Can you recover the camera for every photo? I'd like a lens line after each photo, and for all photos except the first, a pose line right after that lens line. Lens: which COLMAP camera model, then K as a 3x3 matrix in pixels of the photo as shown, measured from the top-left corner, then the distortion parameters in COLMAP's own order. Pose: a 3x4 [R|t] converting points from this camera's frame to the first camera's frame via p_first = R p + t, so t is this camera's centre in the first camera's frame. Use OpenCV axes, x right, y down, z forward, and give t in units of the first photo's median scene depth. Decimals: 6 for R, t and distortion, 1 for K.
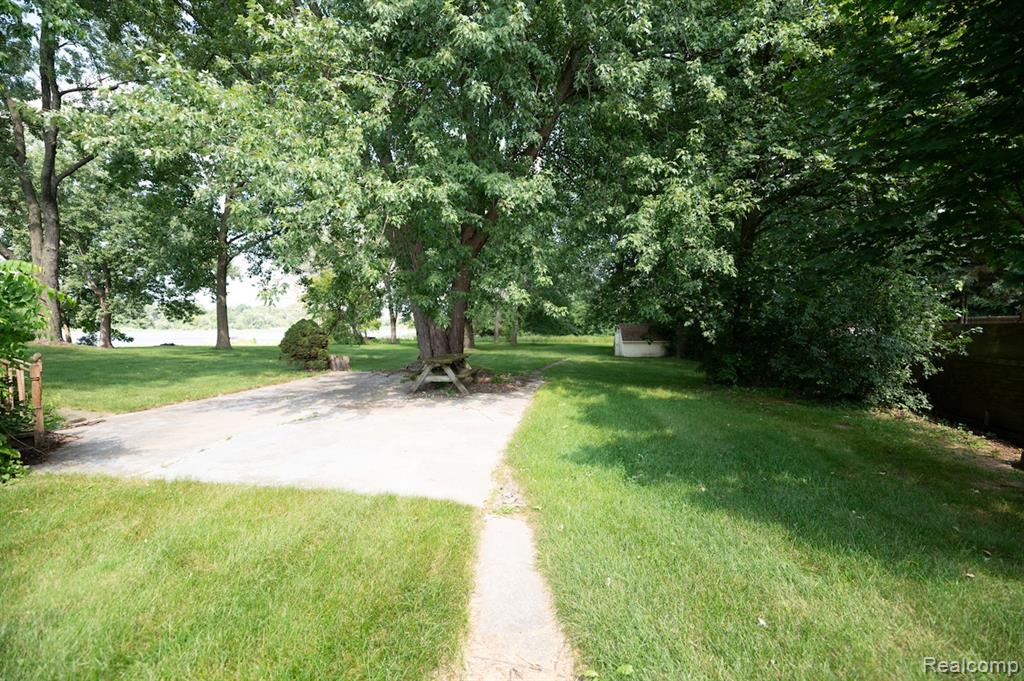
lens RADIAL K [[413.0, 0, 512.0], [0, 413.0, 340.5], [0, 0, 1]] dist [0.000120, -0.000210]
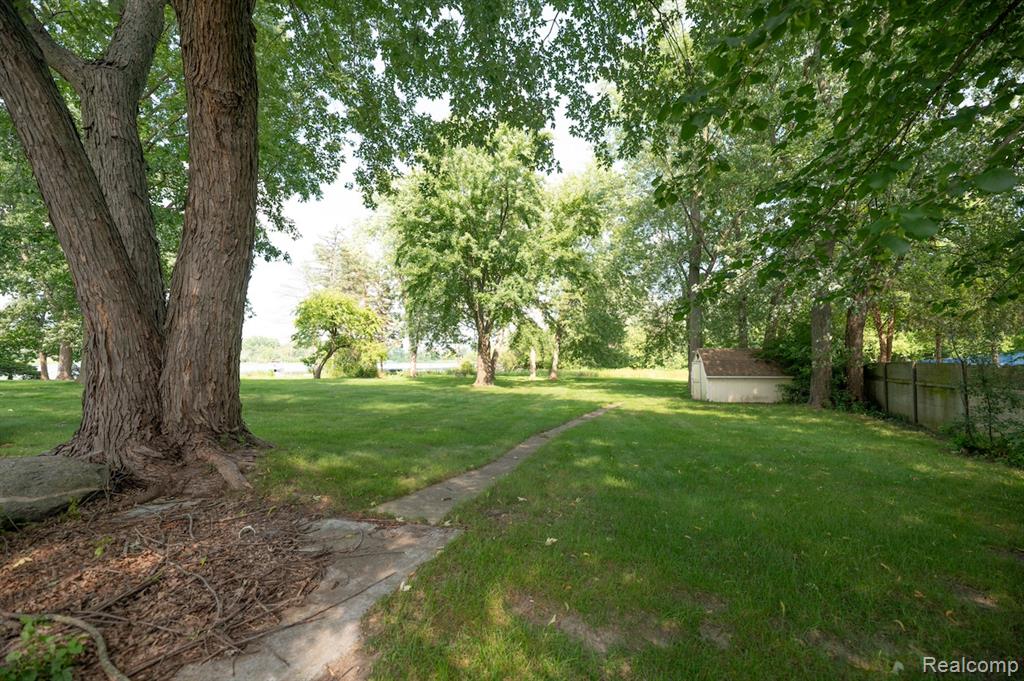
lens RADIAL K [[413.0, 0, 512.0], [0, 413.0, 340.5], [0, 0, 1]] dist [0.000120, -0.000210]
pose [[0.991495, -0.004859, -0.130051, 0.055019], [-0.005991, 0.996539, -0.082908, 0.001051], [0.130004, 0.082982, 0.988035, 0.331308]]
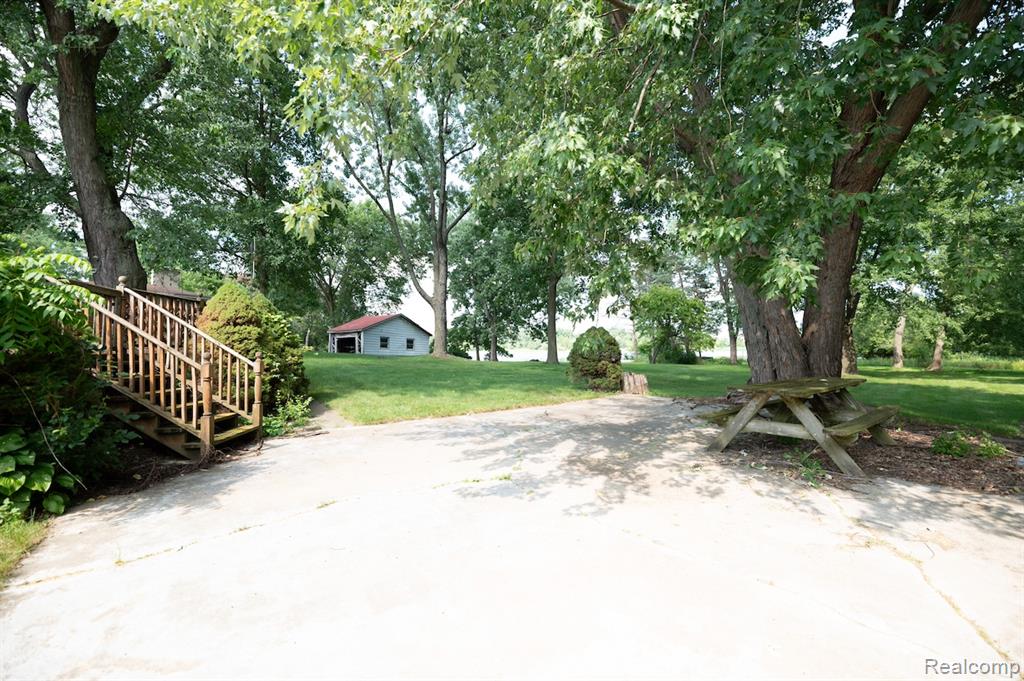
lens RADIAL K [[413.0, 0, 512.0], [0, 413.0, 340.5], [0, 0, 1]] dist [0.000120, -0.000210]
pose [[0.709580, -0.013951, -0.704487, -0.018495], [-0.021496, 0.998910, -0.041433, 0.005612], [0.704297, 0.044543, 0.708506, 0.135826]]
